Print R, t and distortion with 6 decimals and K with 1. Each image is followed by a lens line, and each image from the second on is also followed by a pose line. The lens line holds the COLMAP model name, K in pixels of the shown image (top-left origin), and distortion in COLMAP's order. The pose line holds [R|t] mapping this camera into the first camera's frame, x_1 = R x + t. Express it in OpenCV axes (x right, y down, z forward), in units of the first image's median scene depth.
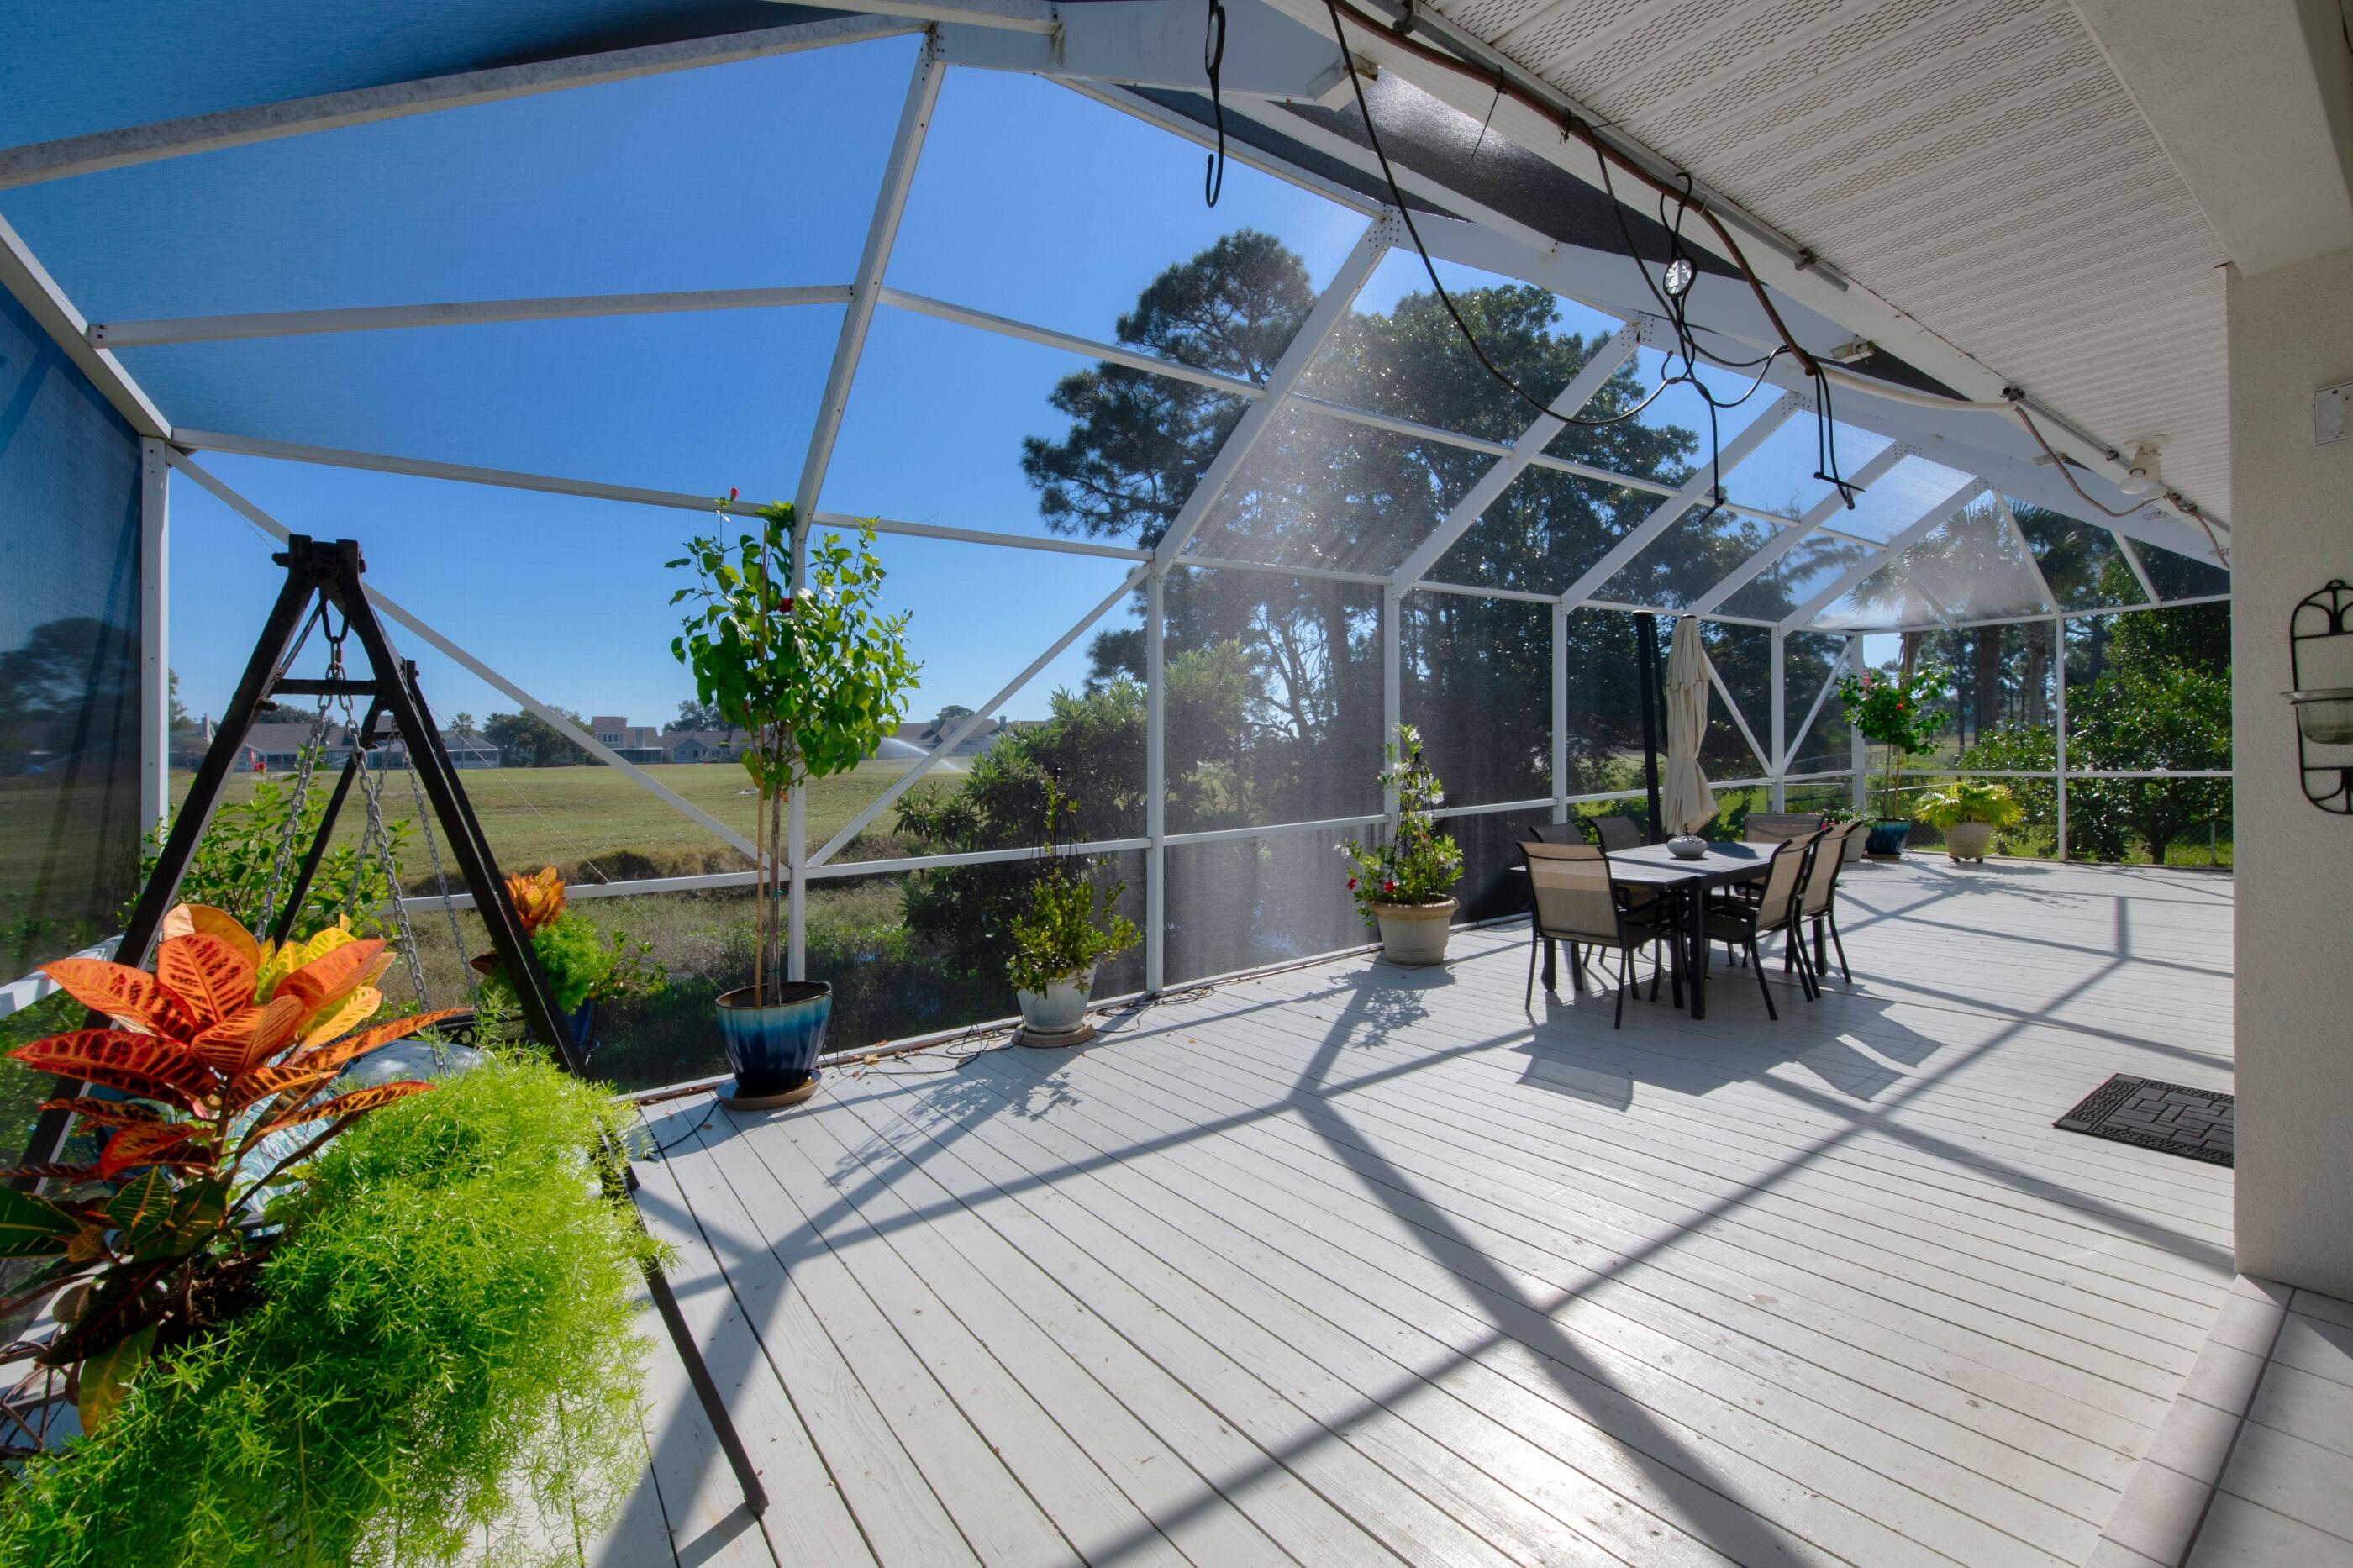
lens RADIAL K [[957.7, 0, 1089.5], [0, 957.7, 762.2], [0, 0, 1]] dist [-0.010327, -0.002231]
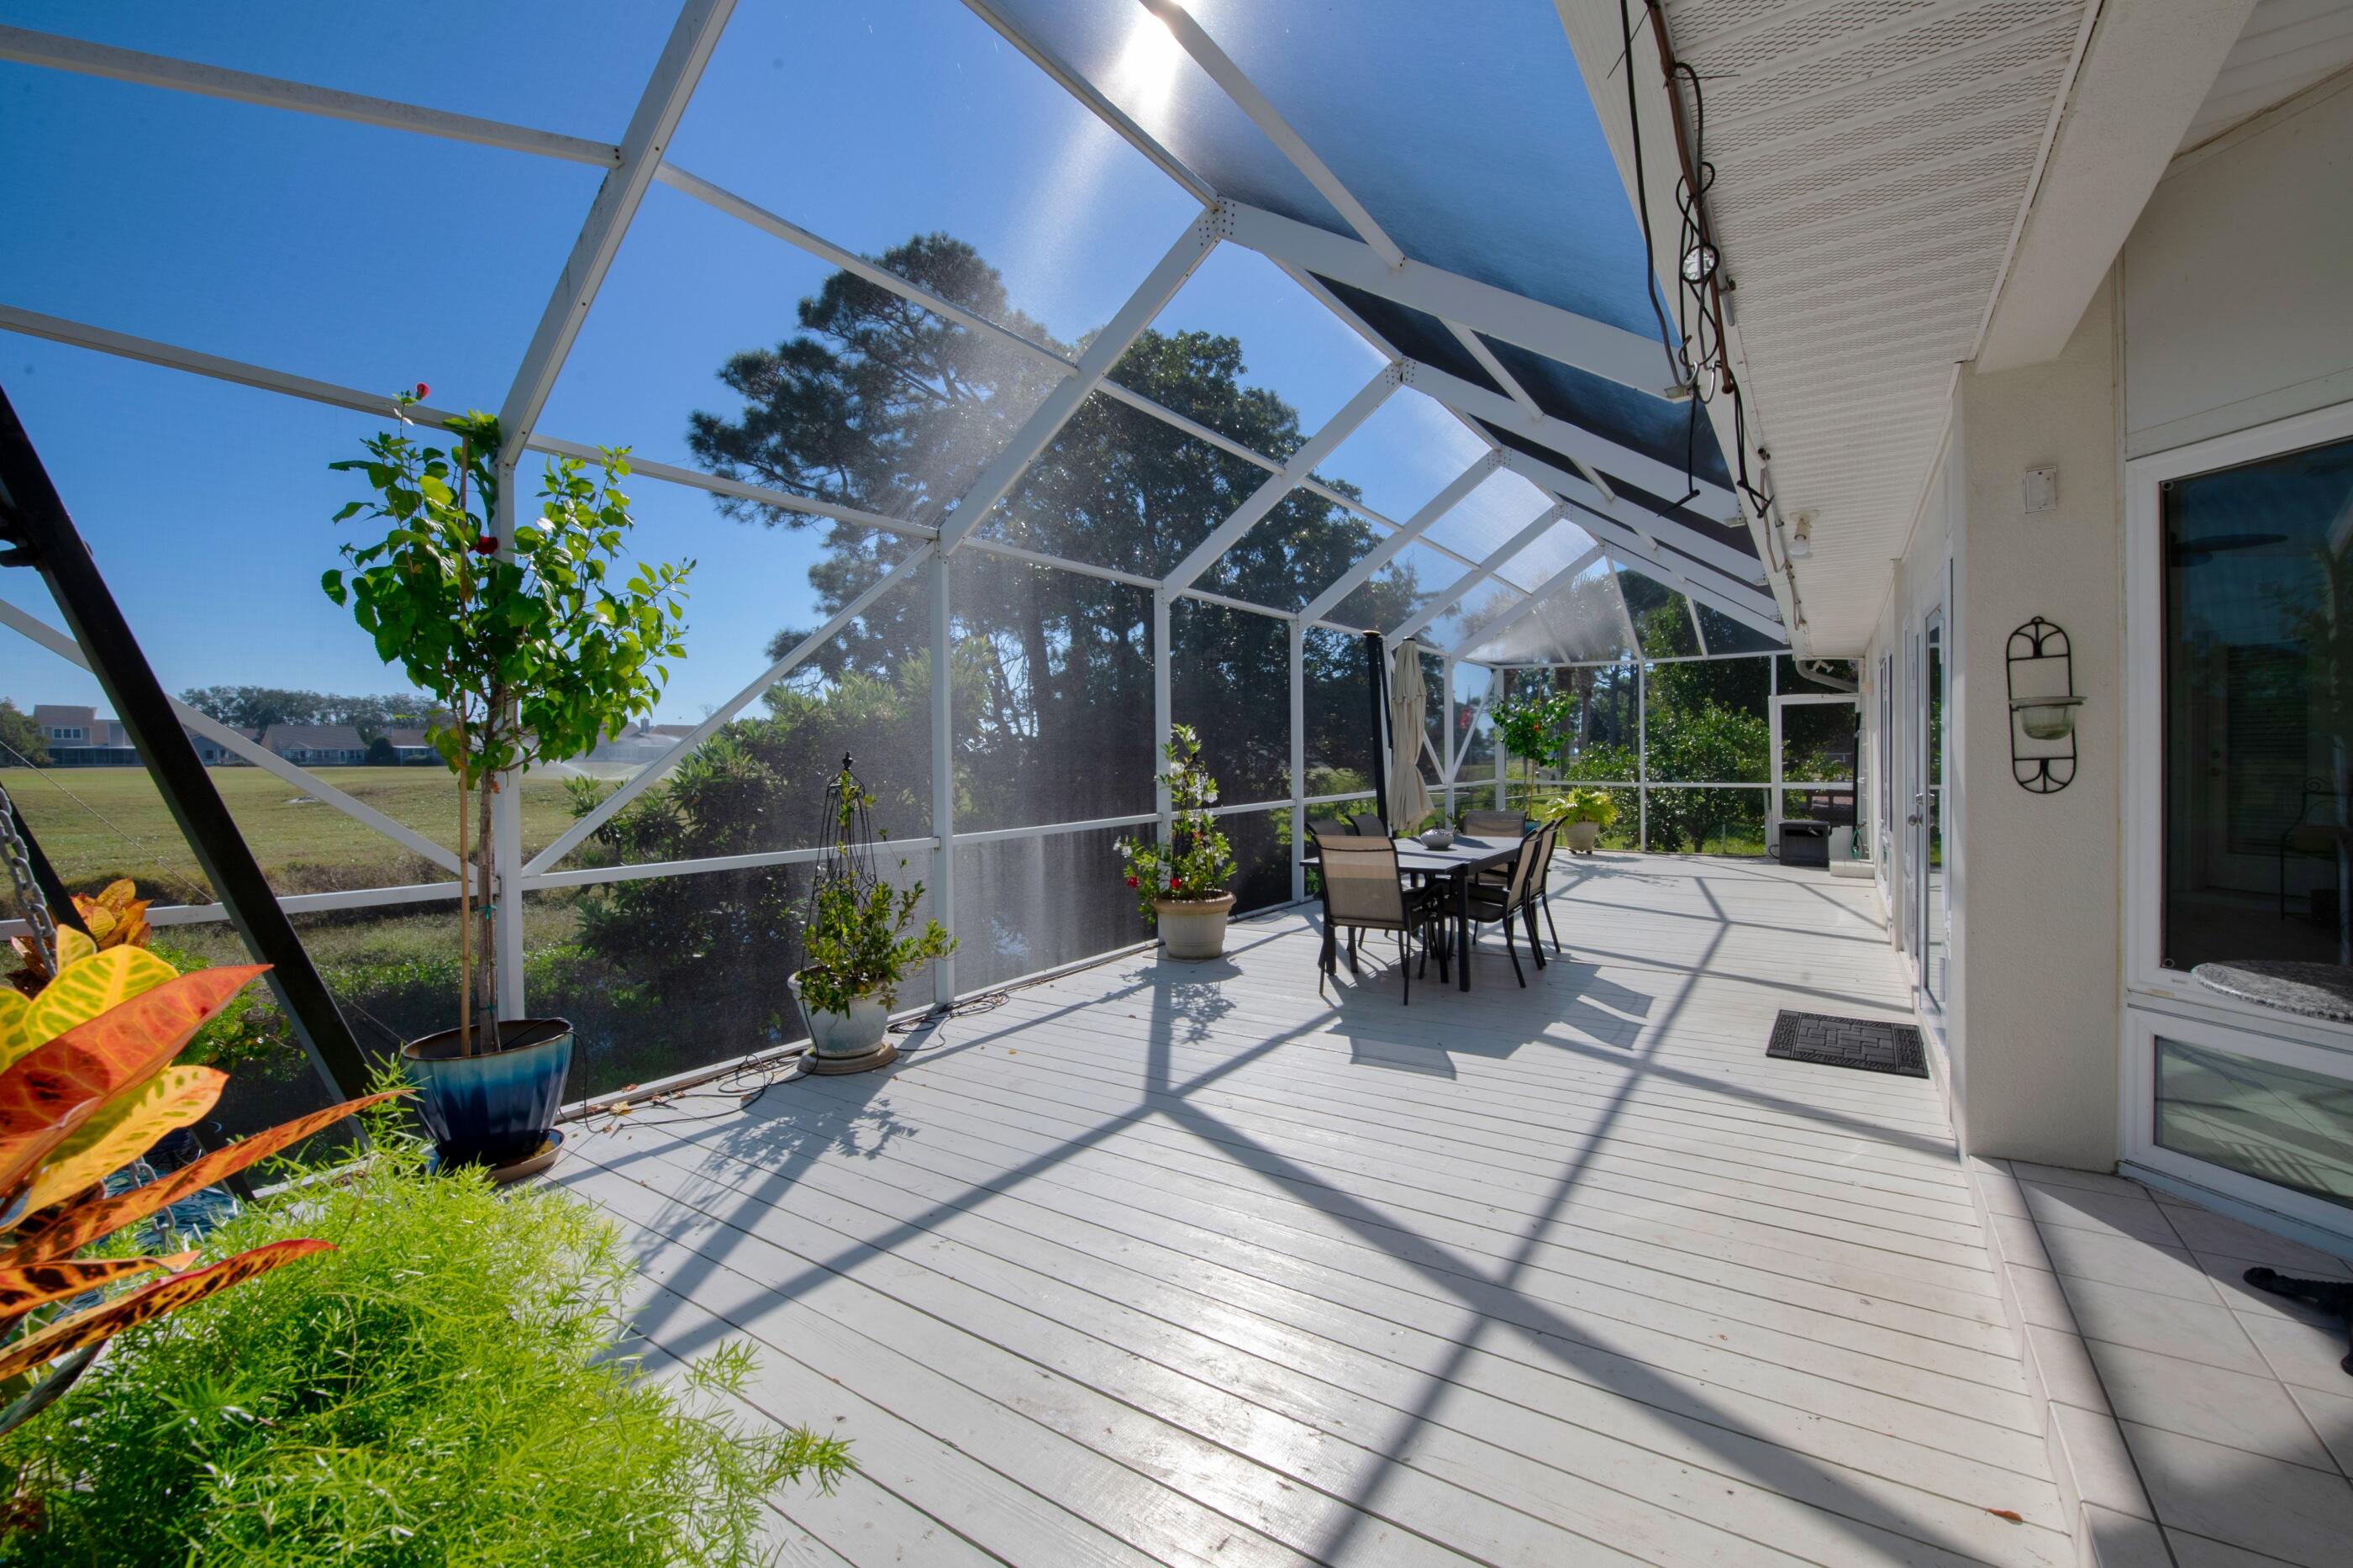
lens RADIAL K [[957.7, 0, 1143.2], [0, 957.7, 778.8], [0, 0, 1]] dist [-0.010327, -0.002231]
pose [[0.932714, 0.013024, 0.360382, -0.111144], [-0.016134, 0.999854, 0.005622, 0.018327], [-0.360256, -0.011058, 0.932788, 0.085909]]
